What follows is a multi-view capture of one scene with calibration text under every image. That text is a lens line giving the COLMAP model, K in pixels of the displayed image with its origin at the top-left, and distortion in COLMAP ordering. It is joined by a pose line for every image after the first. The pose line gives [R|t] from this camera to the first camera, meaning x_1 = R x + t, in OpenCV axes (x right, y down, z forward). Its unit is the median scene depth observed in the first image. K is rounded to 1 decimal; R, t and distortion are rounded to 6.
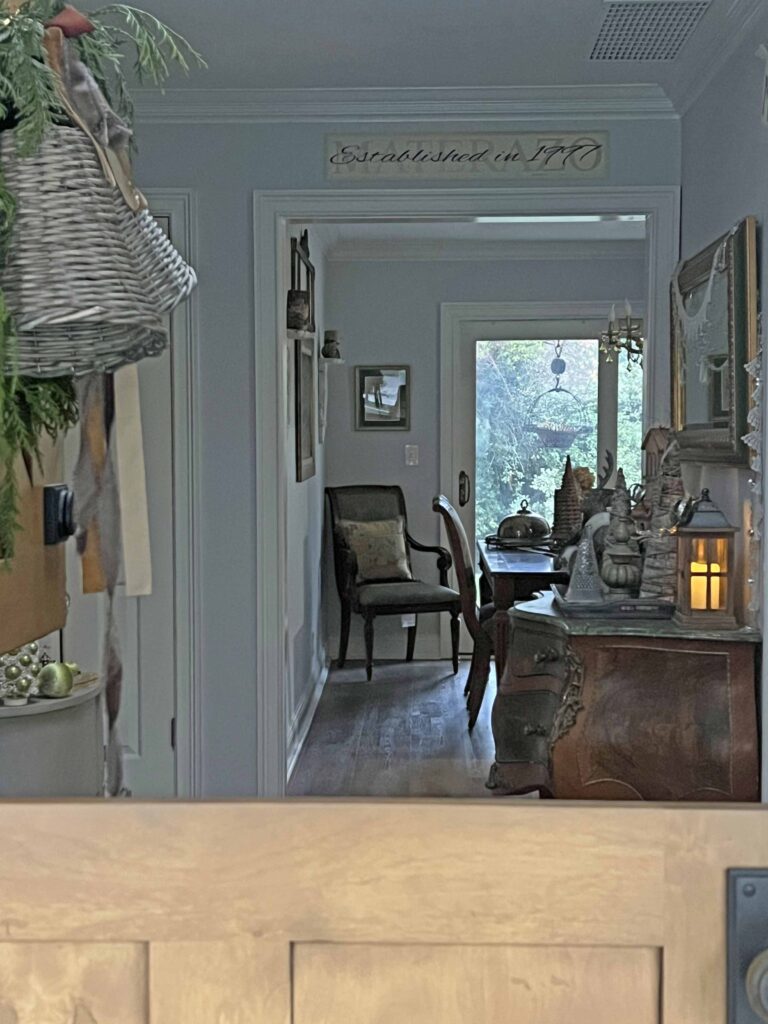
lens RADIAL K [[1565.6, 0, 384.0], [0, 1565.6, 512.0], [0, 0, 1]] dist [0.167832, -0.032741]
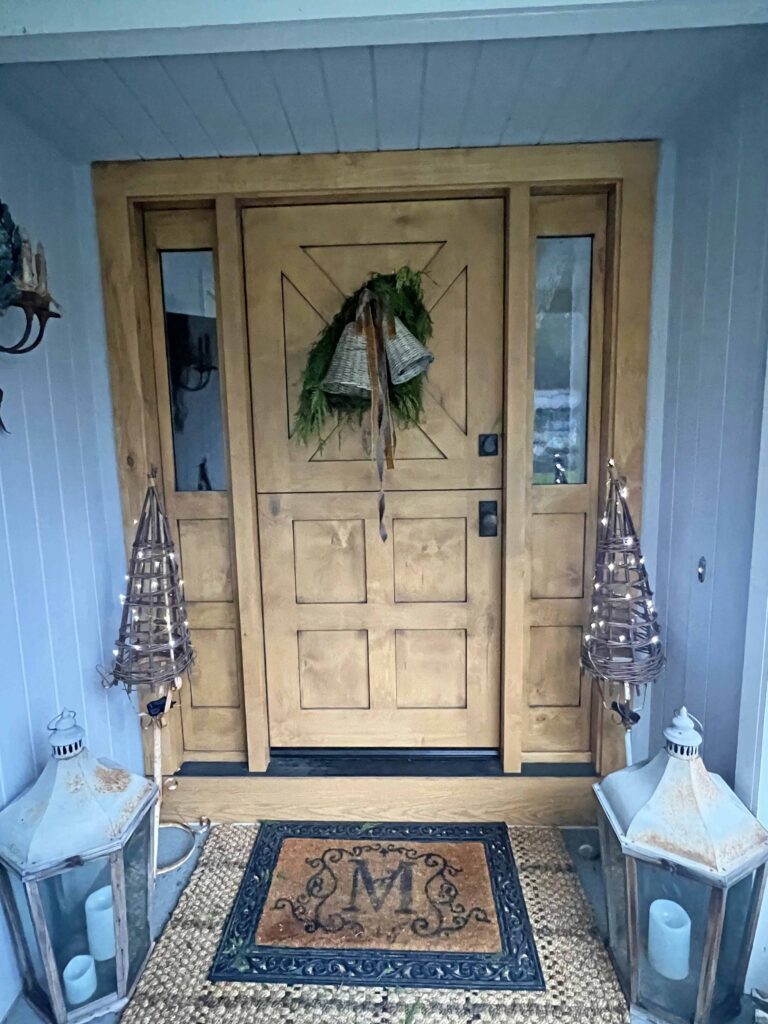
lens RADIAL K [[563.2, 0, 384.0], [0, 563.2, 512.0], [0, 0, 1]] dist [0.001314, 0.000157]
pose [[0.999751, -0.021091, -0.007329, -0.013376], [0.021654, 0.995900, 0.087827, 0.016742], [0.005447, -0.087963, 0.996109, -0.141739]]
